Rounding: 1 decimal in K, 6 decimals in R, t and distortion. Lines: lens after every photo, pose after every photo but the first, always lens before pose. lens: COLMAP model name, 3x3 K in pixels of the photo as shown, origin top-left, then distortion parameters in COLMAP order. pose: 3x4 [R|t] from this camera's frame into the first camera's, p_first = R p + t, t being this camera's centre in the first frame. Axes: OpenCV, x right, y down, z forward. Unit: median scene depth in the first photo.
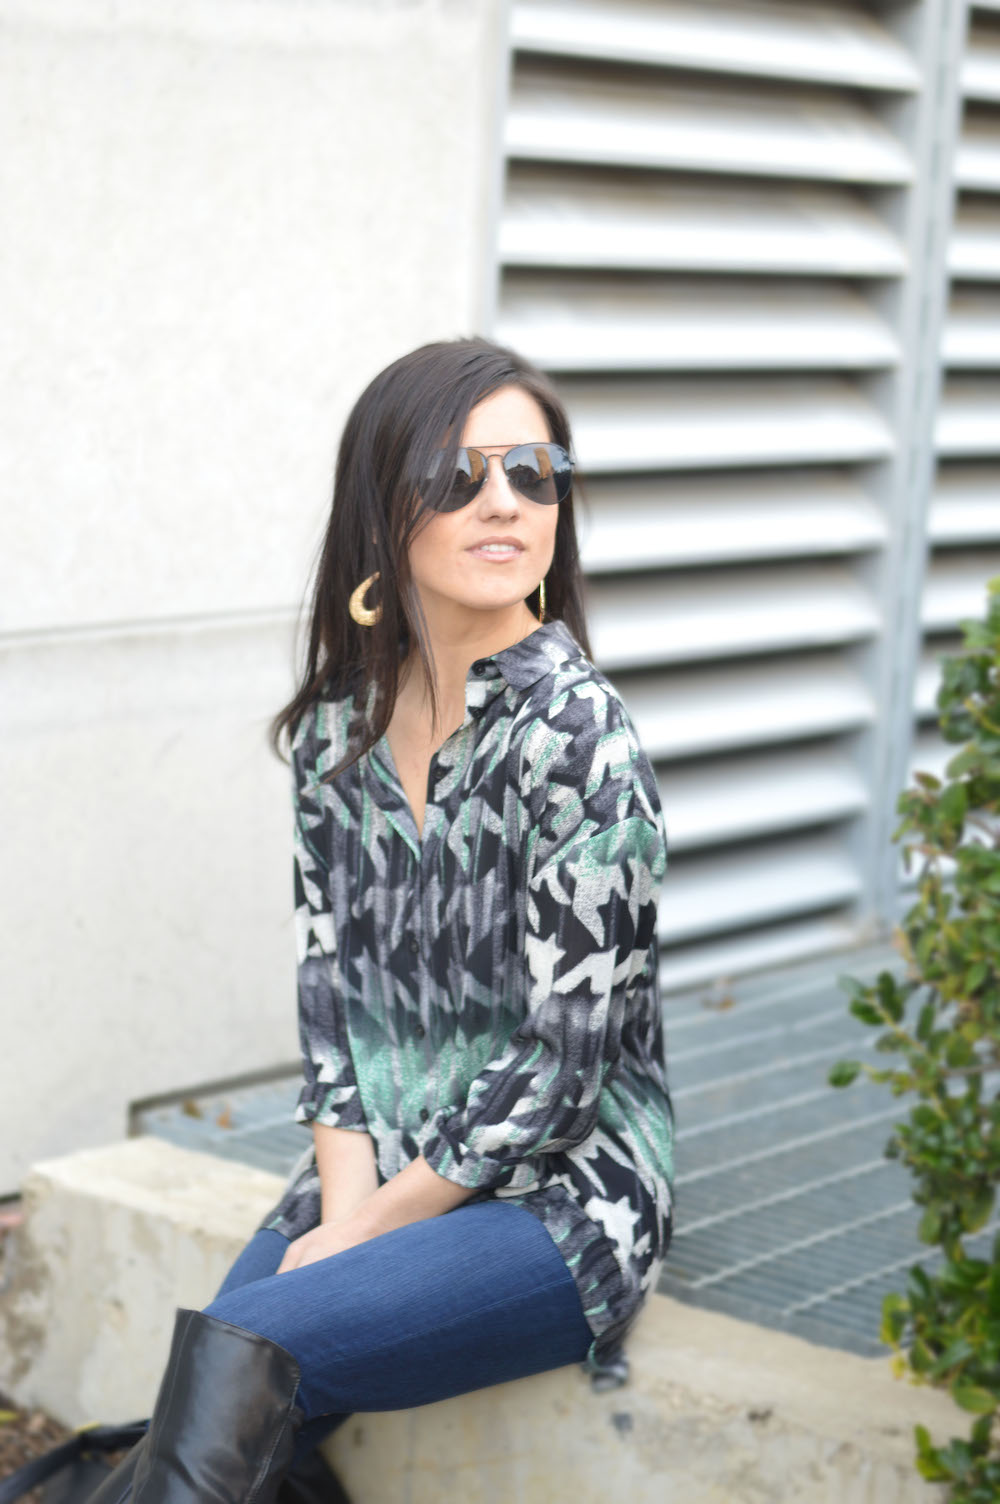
lens RADIAL K [[3399.9, 0, 500.0], [0, 3399.9, 752.0], [0, 0, 1]] dist [-0.069250, -0.335262]
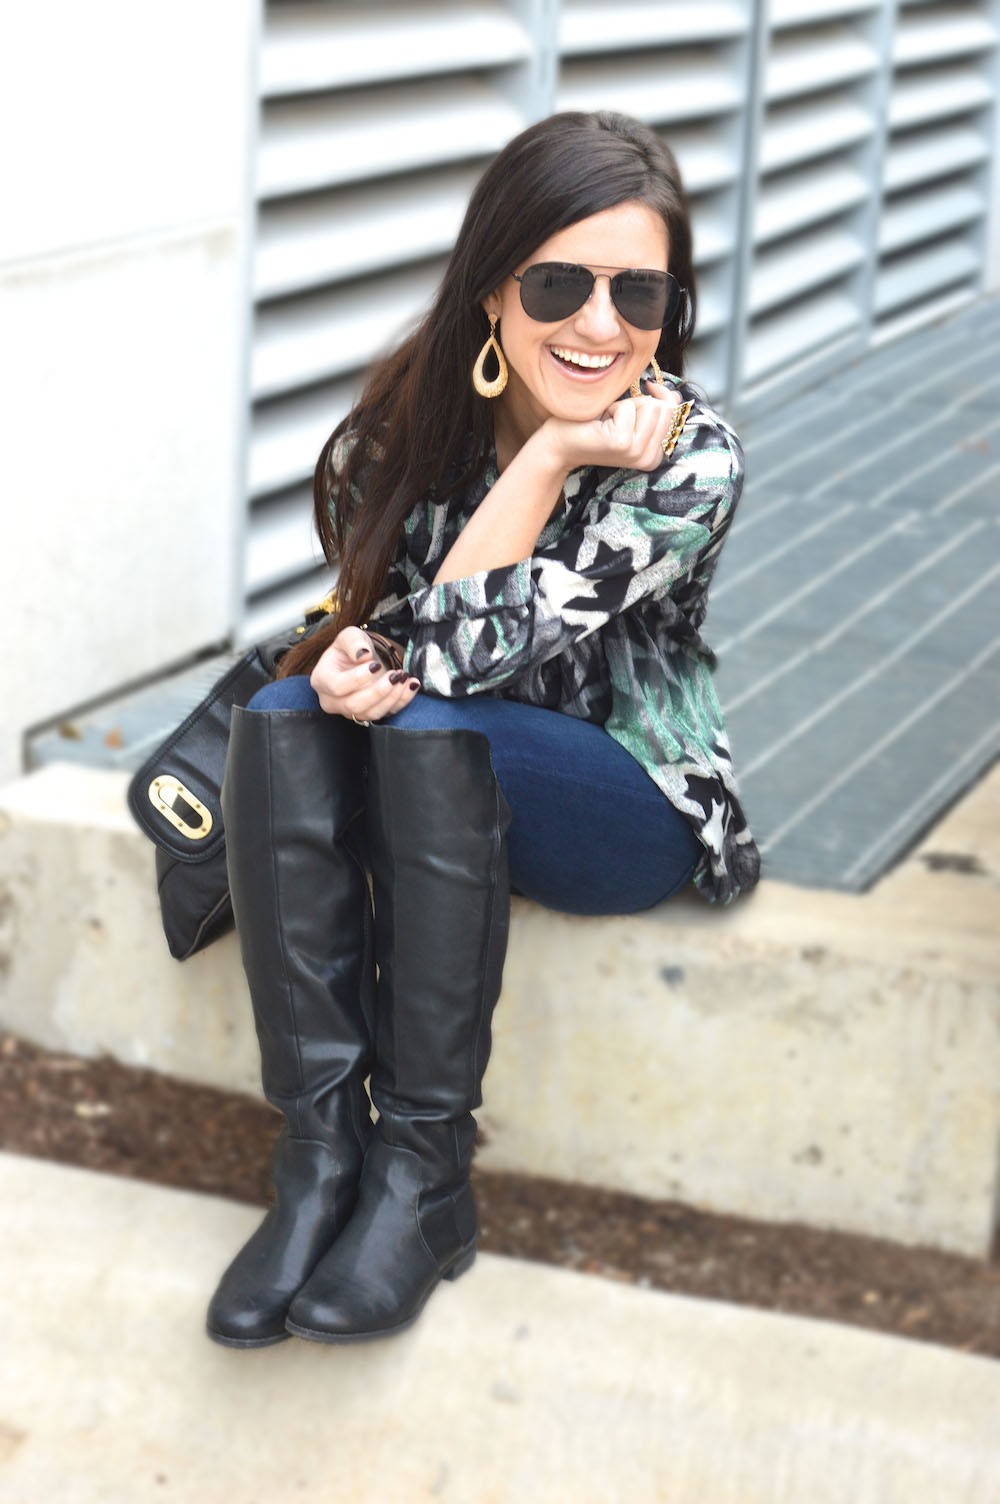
lens RADIAL K [[3399.9, 0, 500.0], [0, 3399.9, 752.0], [0, 0, 1]] dist [-0.069250, -0.335262]
pose [[0.950337, -0.092515, 0.297153, -0.340244], [0.053468, 0.989133, 0.136955, -0.028717], [-0.306594, -0.114266, 0.944957, -0.020075]]
